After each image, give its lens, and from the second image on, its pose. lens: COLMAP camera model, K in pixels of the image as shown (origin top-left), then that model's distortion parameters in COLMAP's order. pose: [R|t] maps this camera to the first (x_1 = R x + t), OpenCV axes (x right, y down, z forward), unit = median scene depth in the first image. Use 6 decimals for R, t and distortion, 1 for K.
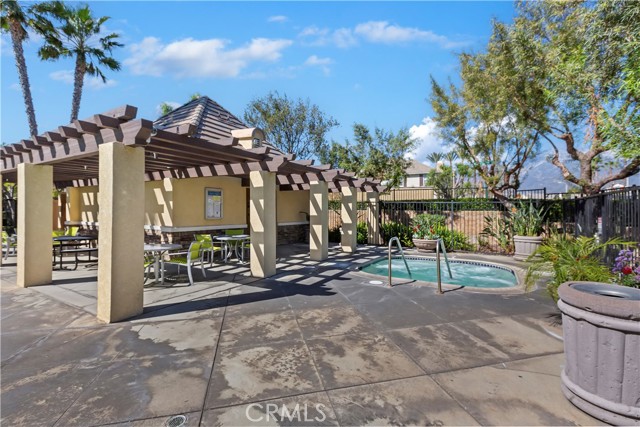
lens RADIAL K [[290.9, 0, 319.0], [0, 290.9, 212.0], [0, 0, 1]] dist [-0.000764, 0.001030]
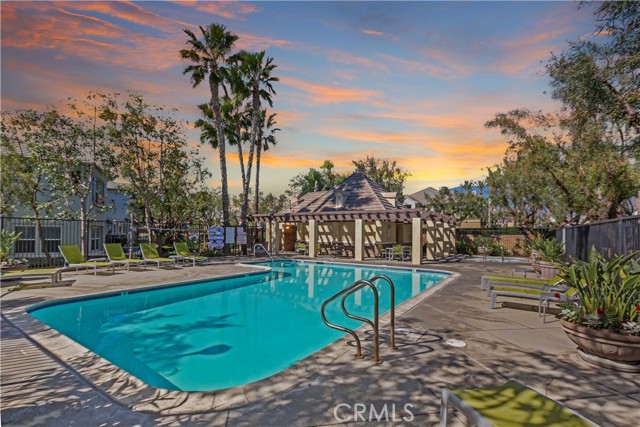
lens RADIAL K [[290.9, 0, 333.4], [0, 290.9, 236.9], [0, 0, 1]] dist [-0.000764, 0.001030]
pose [[0.999472, 0.001305, -0.032476, -0.564956], [-0.001126, 0.999984, 0.005531, -0.000950], [0.032482, -0.005492, 0.999457, -0.946356]]
